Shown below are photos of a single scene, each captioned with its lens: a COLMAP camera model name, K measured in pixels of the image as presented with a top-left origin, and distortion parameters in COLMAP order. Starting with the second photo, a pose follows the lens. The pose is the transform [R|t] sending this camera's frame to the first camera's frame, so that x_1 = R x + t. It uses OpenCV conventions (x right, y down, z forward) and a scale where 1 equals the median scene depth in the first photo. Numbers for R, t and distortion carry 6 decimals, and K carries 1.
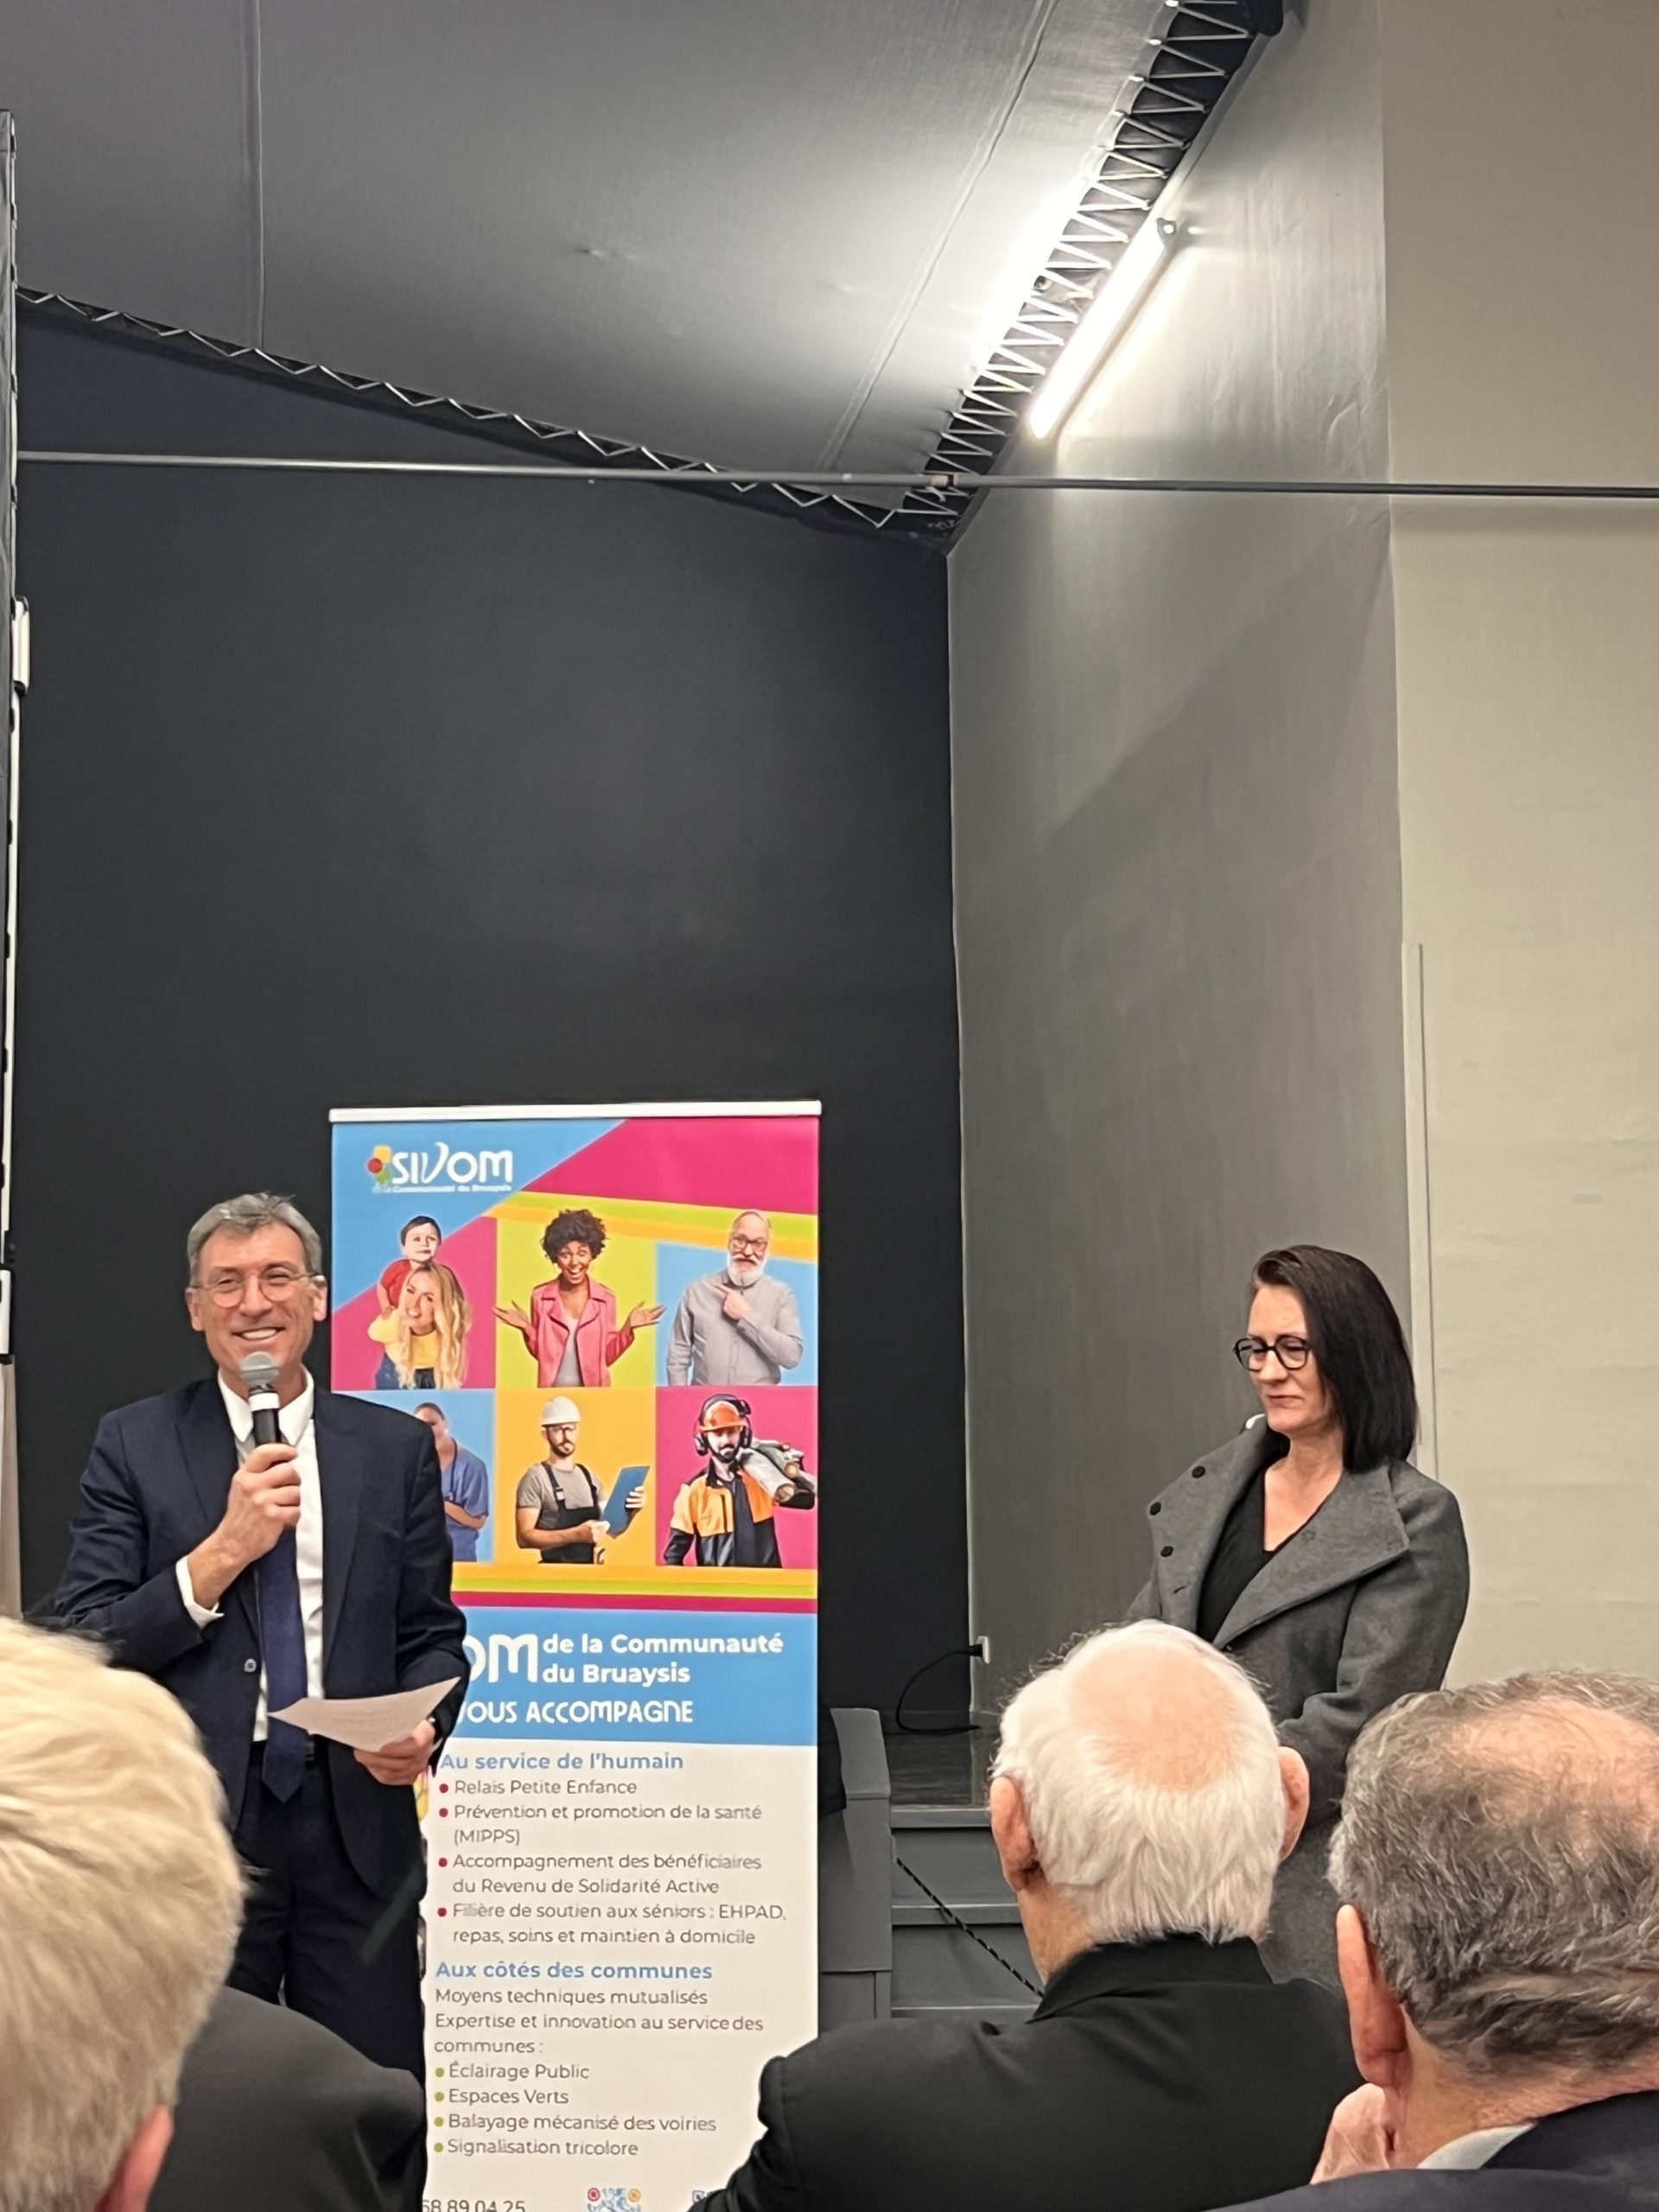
lens RADIAL K [[3861.3, 0, 831.7], [0, 3861.3, 1088.9], [0, 0, 1]] dist [0.126196, 0.000000]
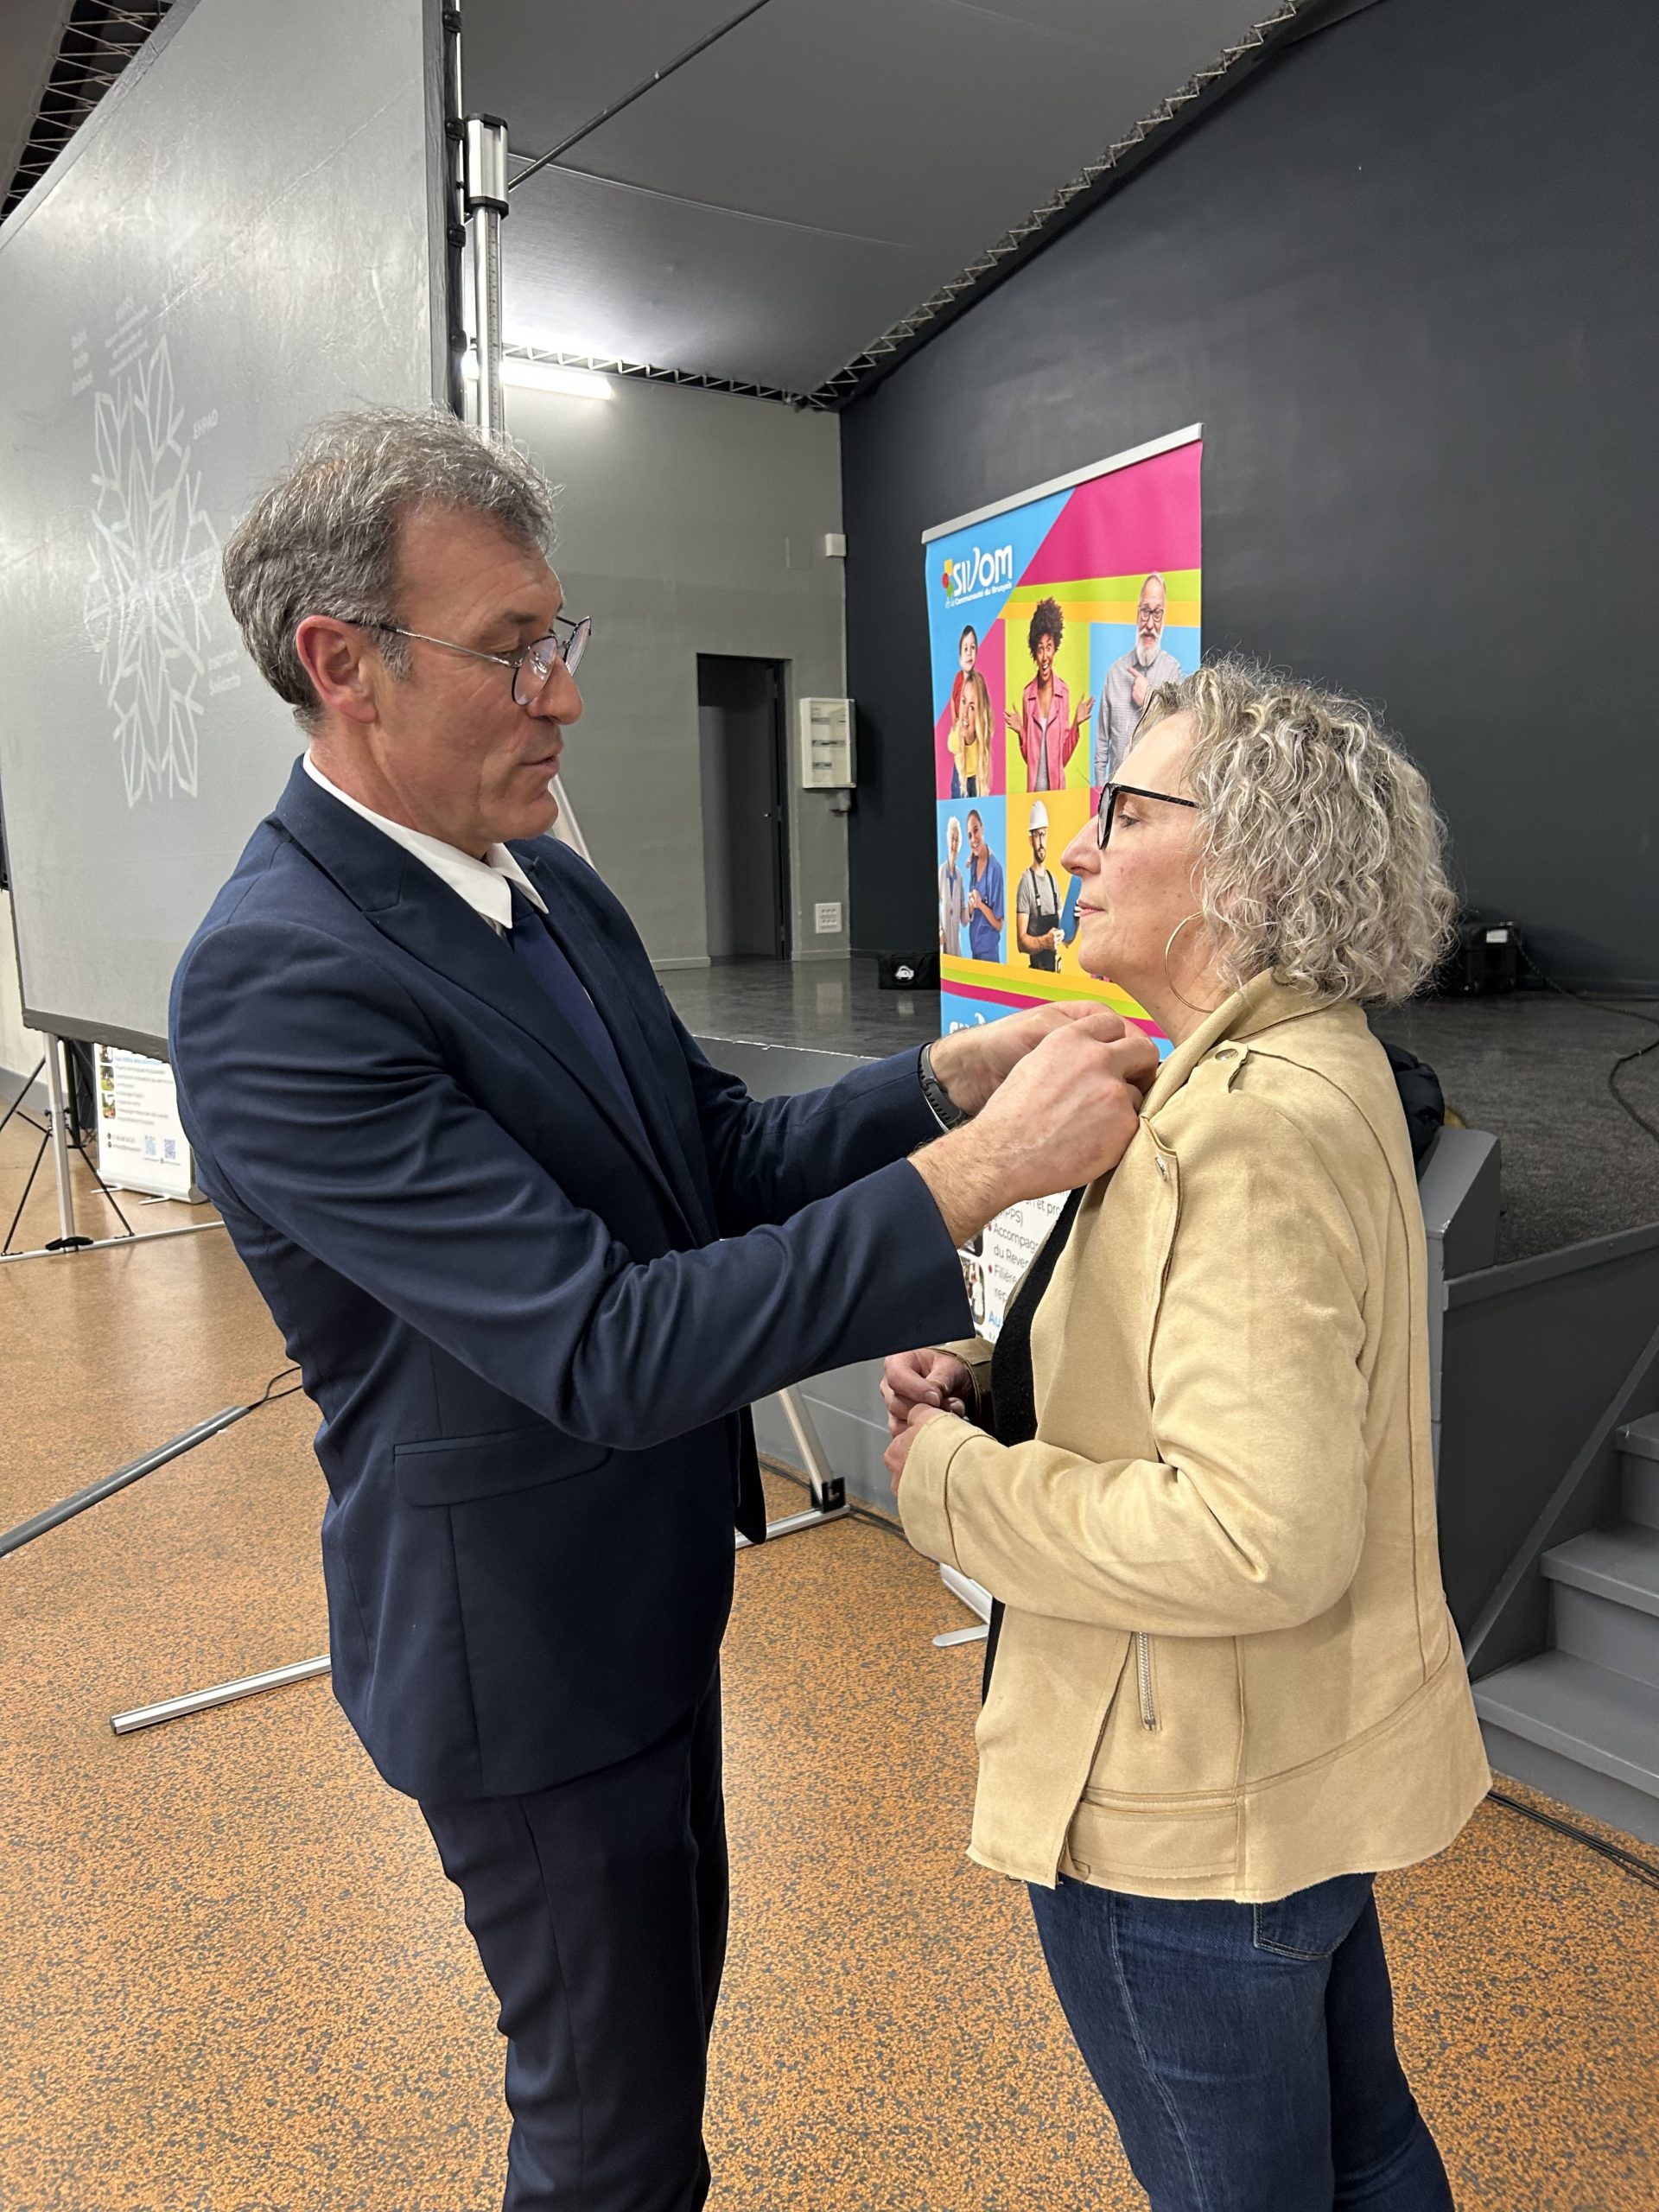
lens RADIAL K [[1663.1, 0, 836.8], [0, 1663.1, 1114.4], [0, 0, 1]] dist [0.051646, -0.056954]
pose [[0.492681, 0.132951, -0.859994, 0.280905], [0.123826, 0.967493, 0.220508, 0.057124], [0.861355, -0.215130, 0.460203, 0.745694]]
